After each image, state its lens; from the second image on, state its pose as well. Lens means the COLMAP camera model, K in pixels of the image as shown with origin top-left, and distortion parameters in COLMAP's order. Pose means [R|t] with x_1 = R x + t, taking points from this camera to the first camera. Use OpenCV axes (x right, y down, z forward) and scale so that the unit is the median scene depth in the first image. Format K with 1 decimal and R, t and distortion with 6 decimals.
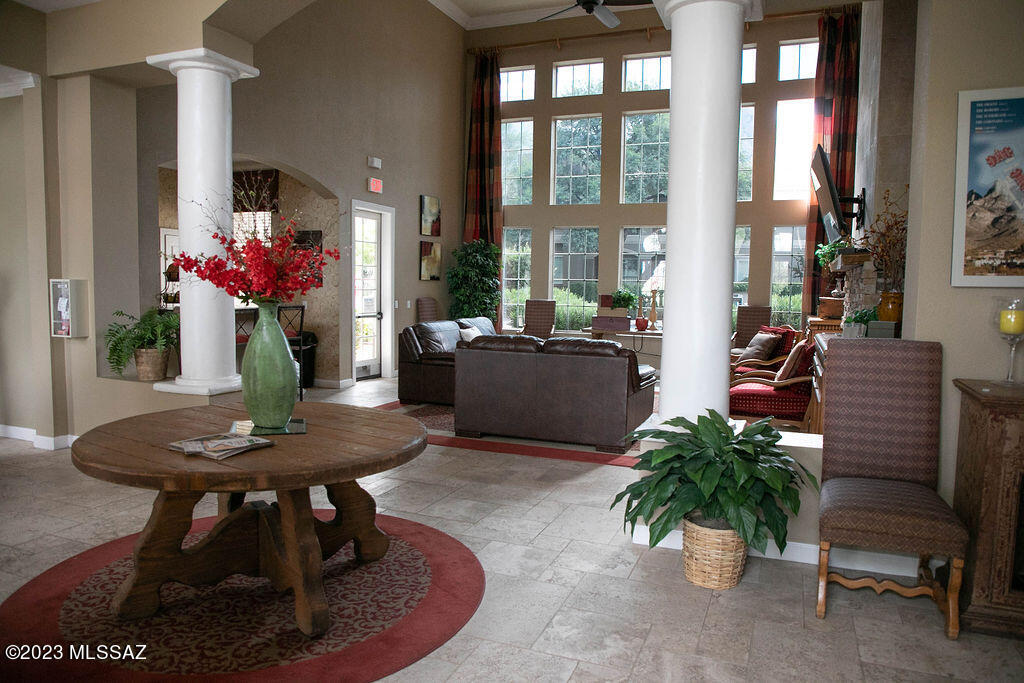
lens RADIAL K [[705.8, 0, 512.0], [0, 705.8, 341.5], [0, 0, 1]] dist [-0.011939, 0.003783]
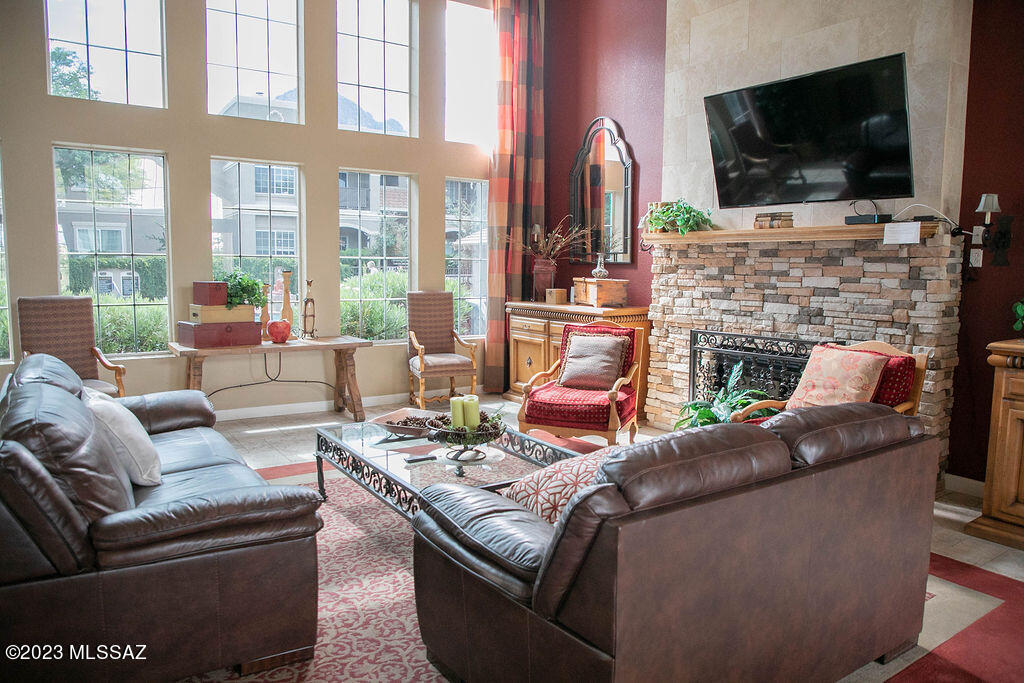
lens RADIAL K [[697.3, 0, 512.0], [0, 697.3, 341.5], [0, 0, 1]] dist [-0.082090, 0.050620]
pose [[0.569021, -0.094828, 0.816837, -0.177470], [0.065686, 0.995396, 0.069799, -0.046292], [-0.819695, 0.013938, 0.572630, 0.560892]]
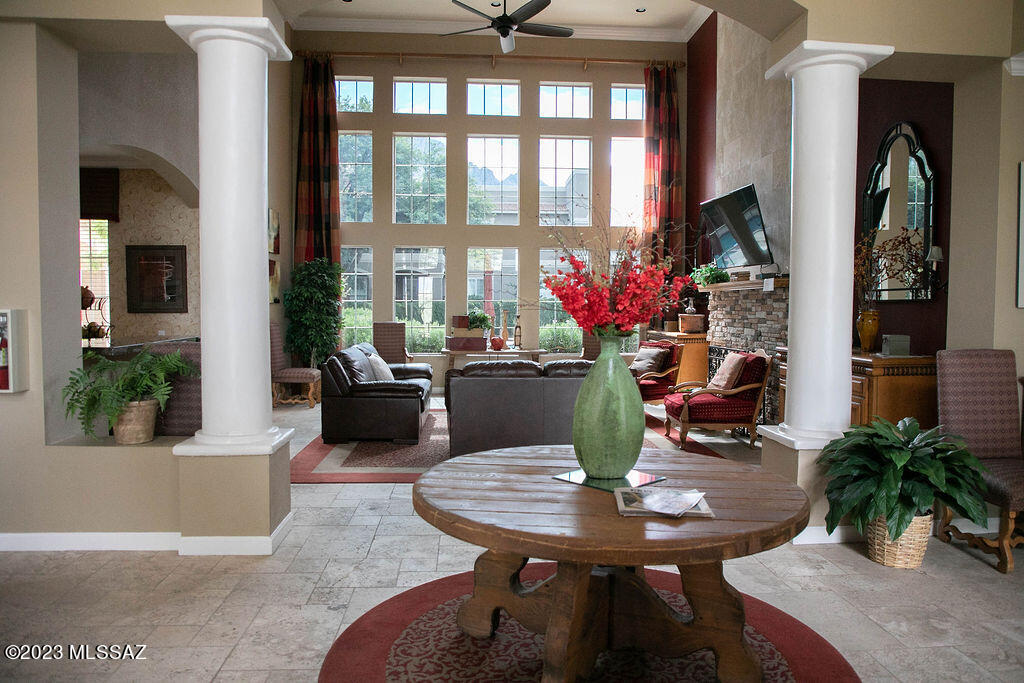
lens RADIAL K [[705.8, 0, 512.0], [0, 705.8, 341.5], [0, 0, 1]] dist [-0.011939, 0.003783]
pose [[0.904374, -0.035194, 0.425287, -0.244468], [0.046734, 0.998767, -0.016729, -0.011071], [-0.424174, 0.035004, 0.904904, 0.079125]]
